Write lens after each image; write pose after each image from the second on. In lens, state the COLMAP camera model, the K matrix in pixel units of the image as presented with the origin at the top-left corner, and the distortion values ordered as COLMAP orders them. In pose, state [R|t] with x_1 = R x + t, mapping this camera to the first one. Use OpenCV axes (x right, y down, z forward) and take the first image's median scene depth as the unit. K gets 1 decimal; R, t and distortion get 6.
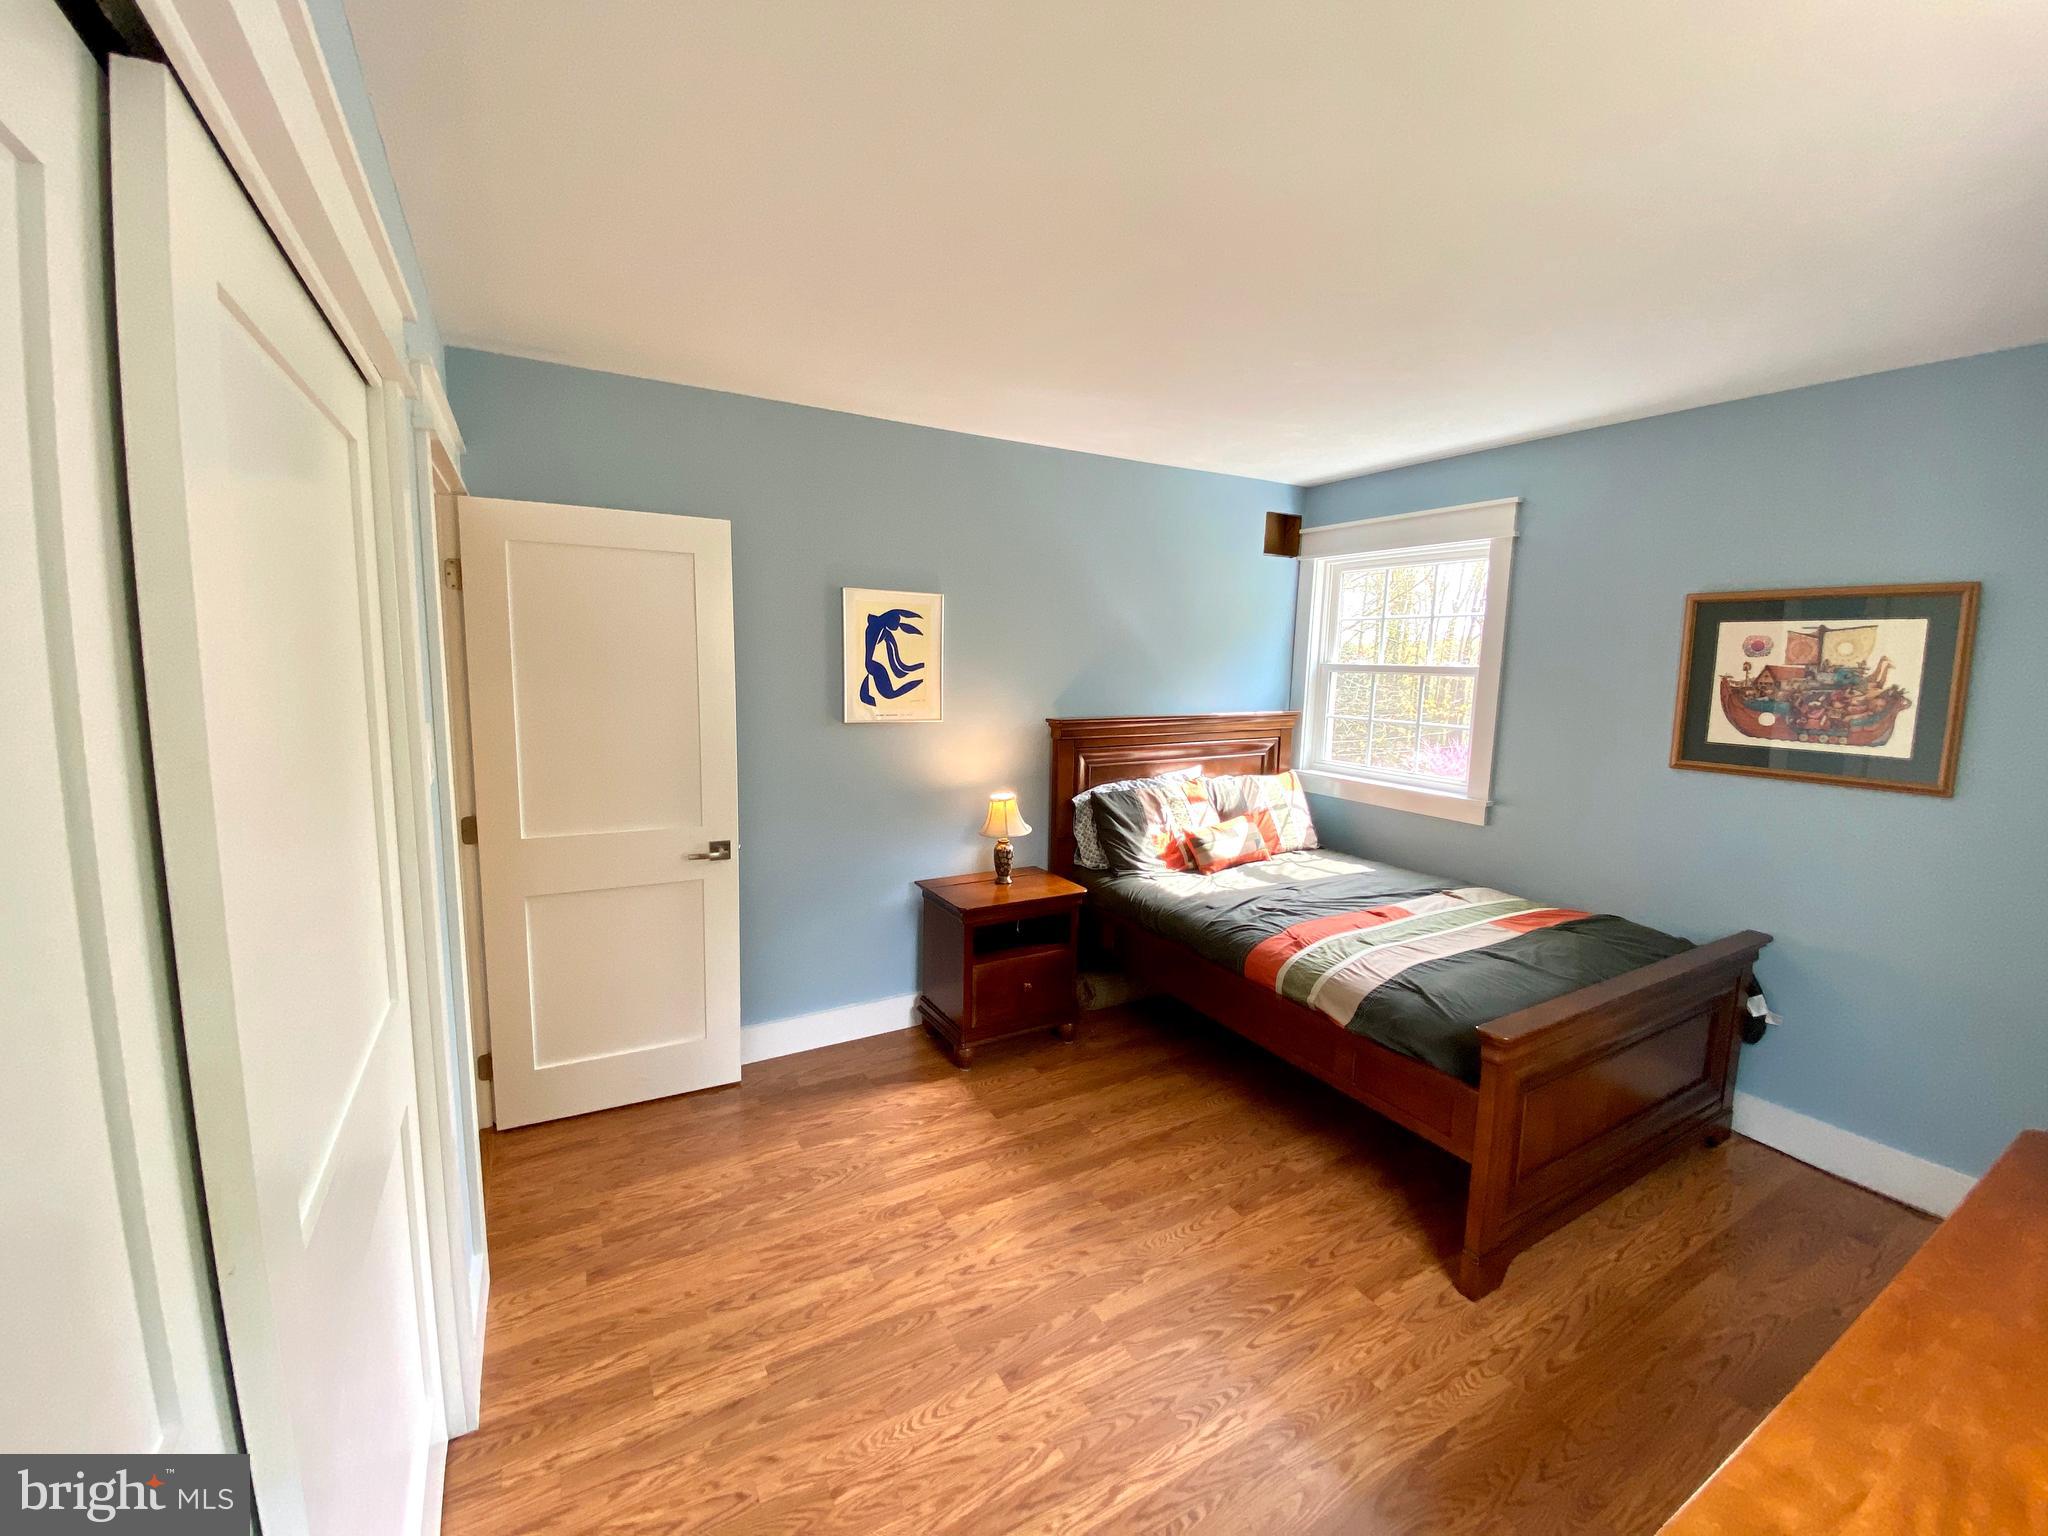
lens RADIAL K [[836.9, 0, 1023.2], [0, 836.9, 760.4], [0, 0, 1]] dist [0.036635, -0.029901]
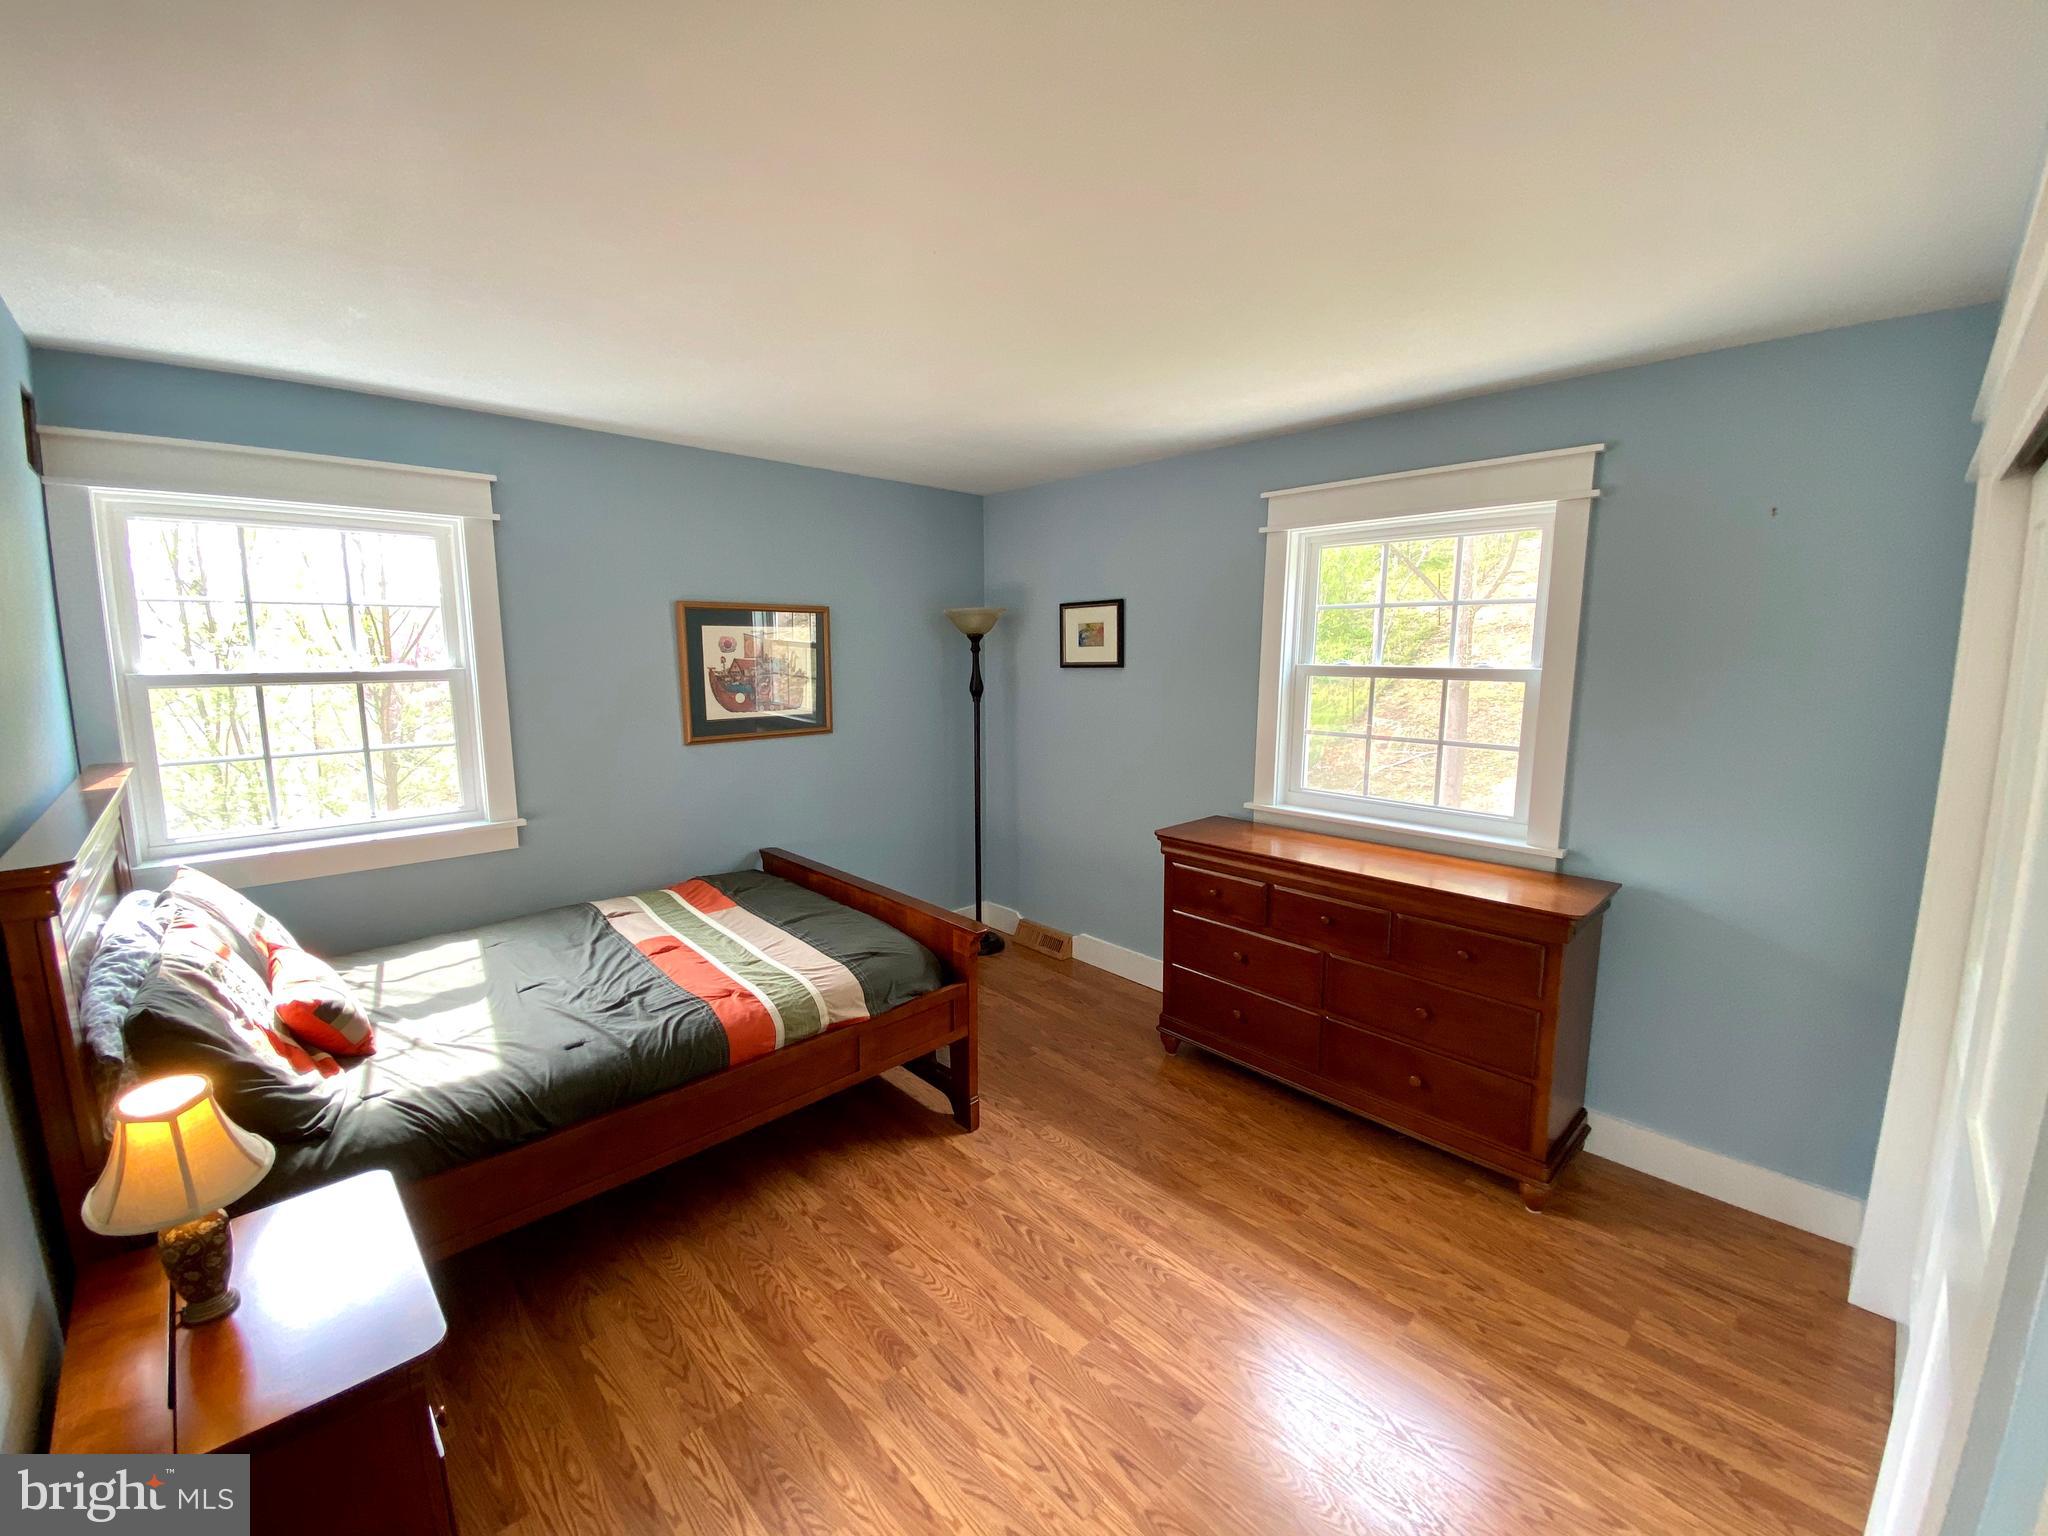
lens RADIAL K [[836.9, 0, 1023.2], [0, 836.9, 760.4], [0, 0, 1]] dist [0.036635, -0.029901]
pose [[-0.248479, -0.151574, 0.956705, -0.594254], [0.116499, 0.975835, 0.184862, -0.160964], [-0.961606, 0.157389, -0.224816, 0.958979]]
